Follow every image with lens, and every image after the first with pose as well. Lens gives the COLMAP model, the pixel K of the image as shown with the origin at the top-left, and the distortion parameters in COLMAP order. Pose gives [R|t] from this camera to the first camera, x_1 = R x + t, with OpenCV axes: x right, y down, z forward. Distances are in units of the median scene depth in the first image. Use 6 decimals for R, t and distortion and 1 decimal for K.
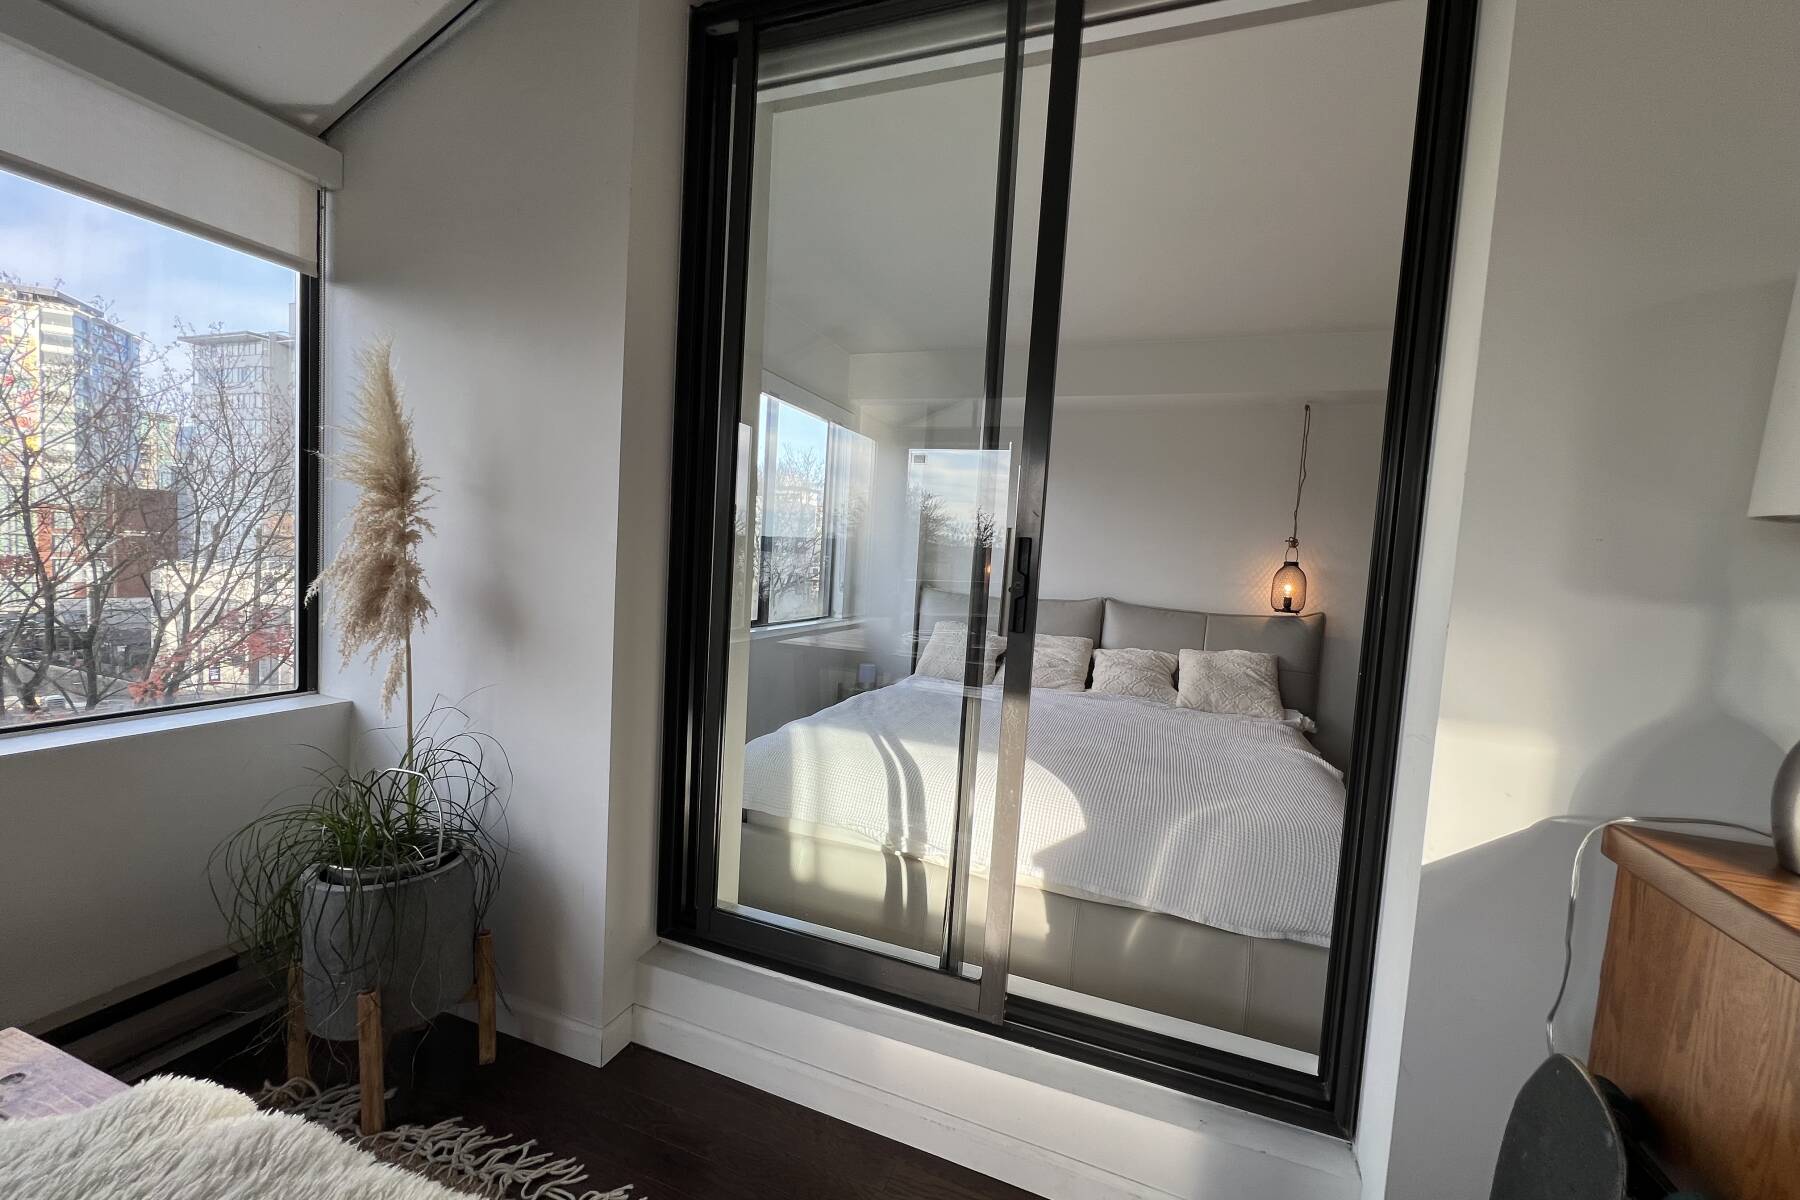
lens RADIAL K [[718.7, 0, 911.0], [0, 718.7, 597.3], [0, 0, 1]] dist [0.004272, 0.000064]
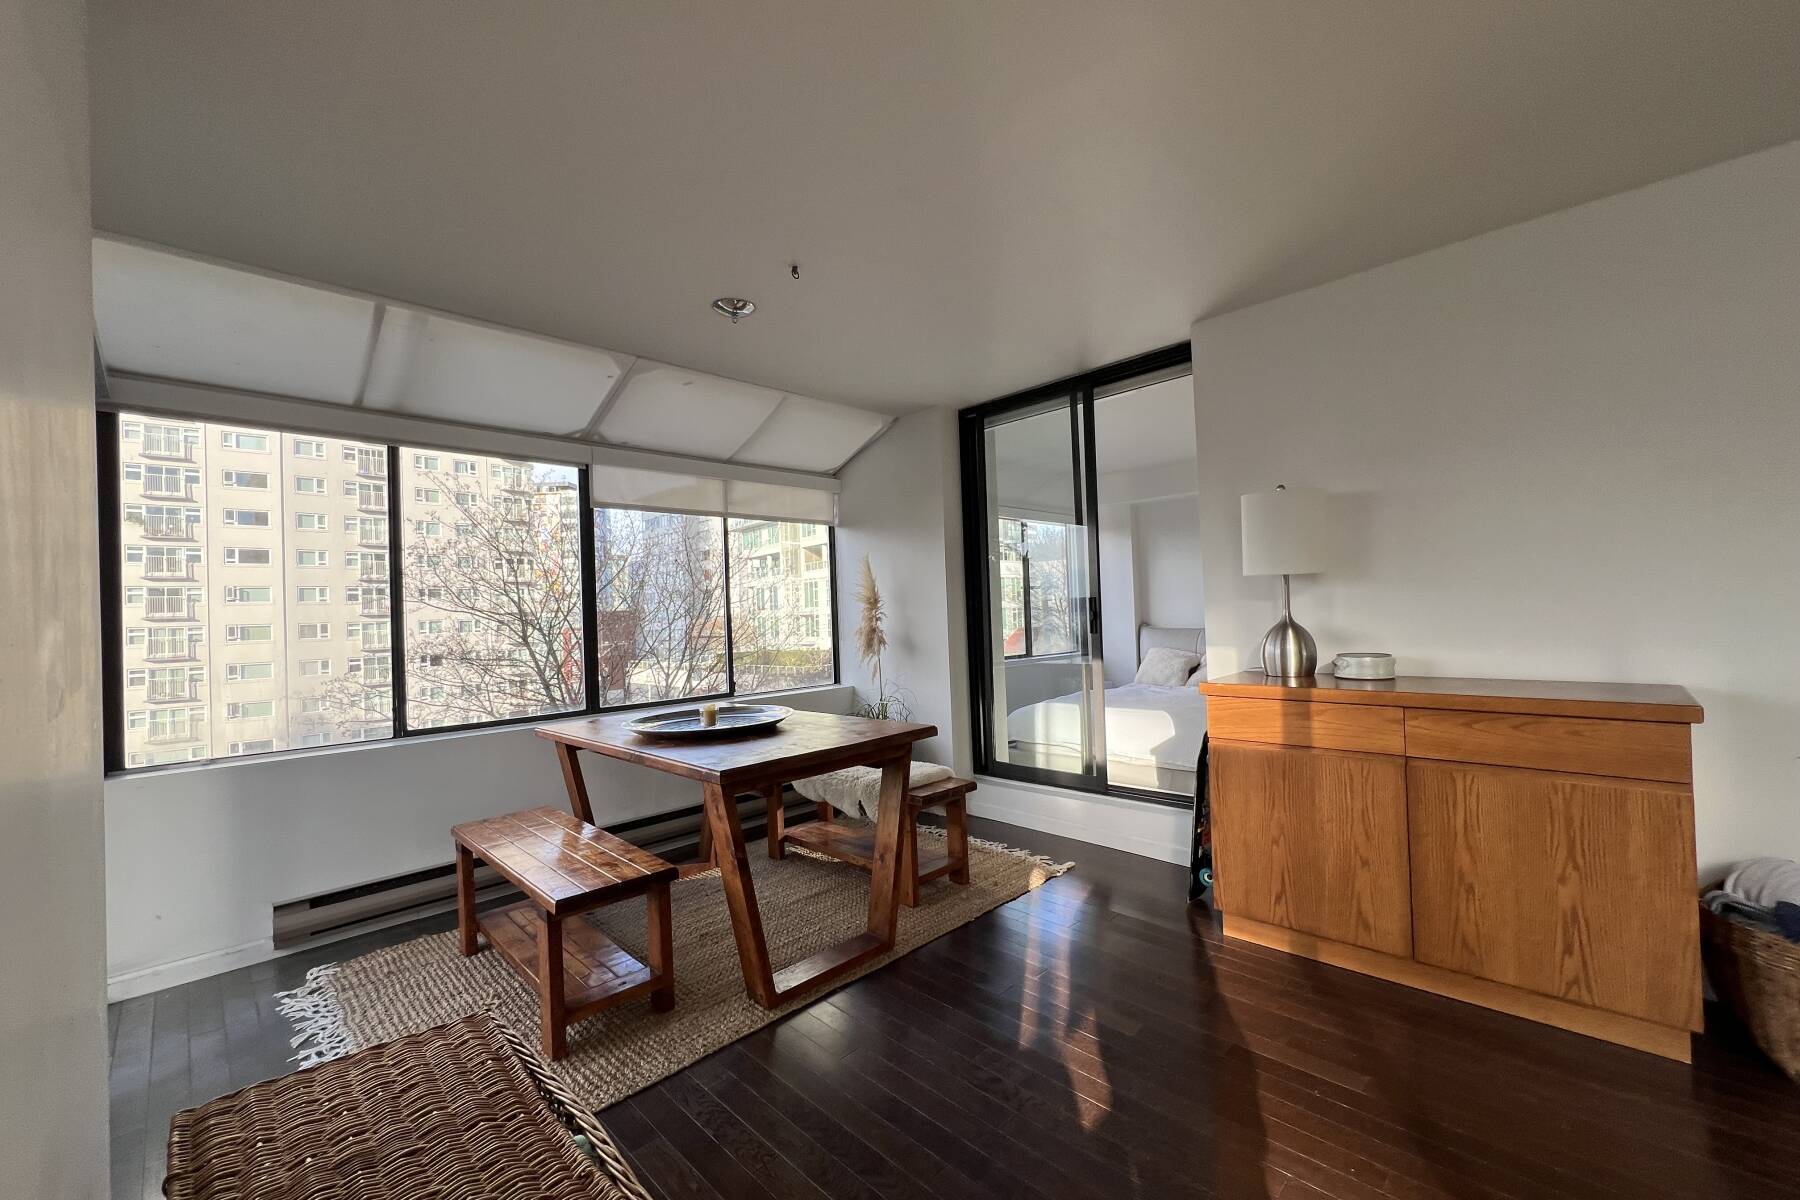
lens RADIAL K [[718.7, 0, 897.7], [0, 718.7, 599.4], [0, 0, 1]] dist [0.004272, 0.000064]
pose [[0.905721, -0.104204, -0.410866, 0.357755], [0.071939, 0.993038, -0.093271, 0.070954], [0.417725, 0.054920, 0.906912, -1.013022]]
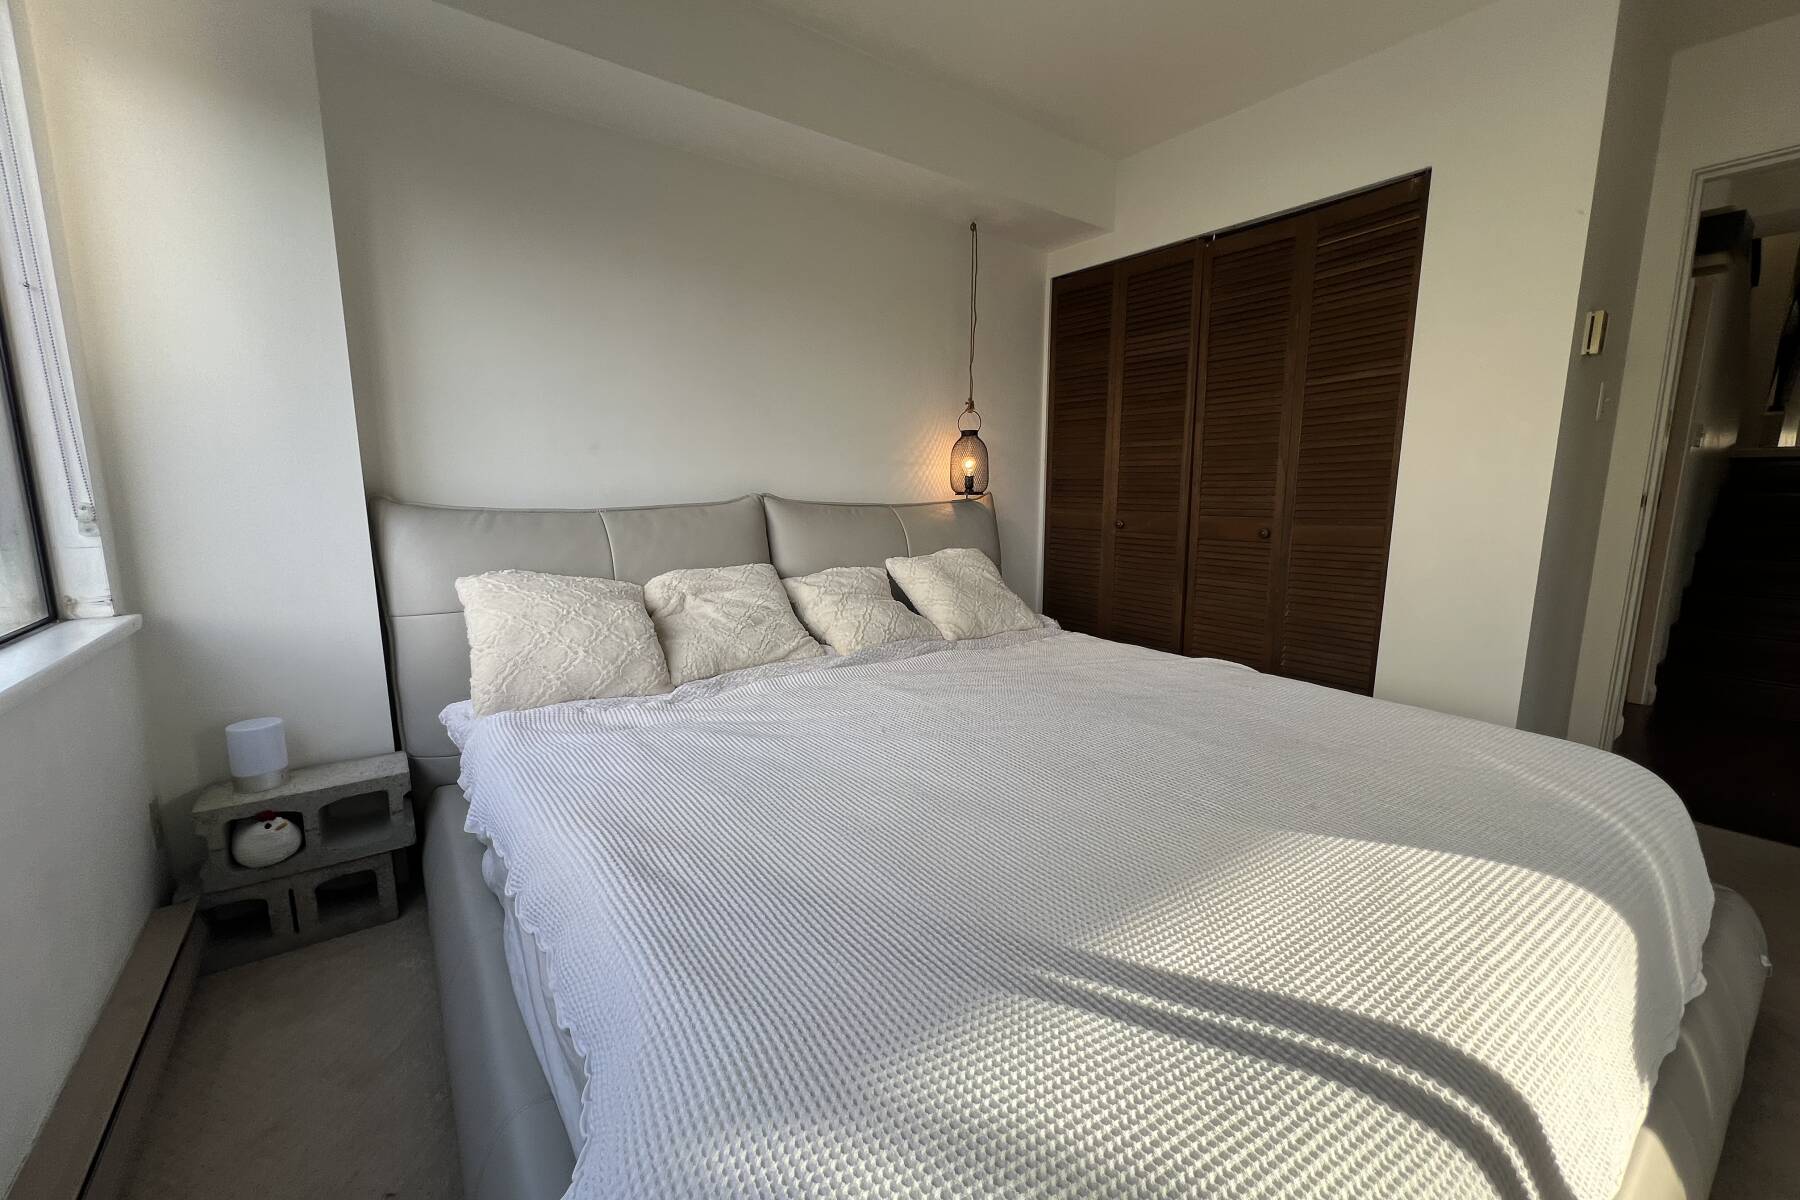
lens RADIAL K [[718.7, 0, 898.4], [0, 718.7, 600.6], [0, 0, 1]] dist [0.004272, 0.000064]
pose [[0.556953, -0.189978, 0.808524, -0.325852], [0.079460, 0.981211, 0.175818, -0.017336], [-0.826734, -0.033677, 0.561584, 1.007741]]
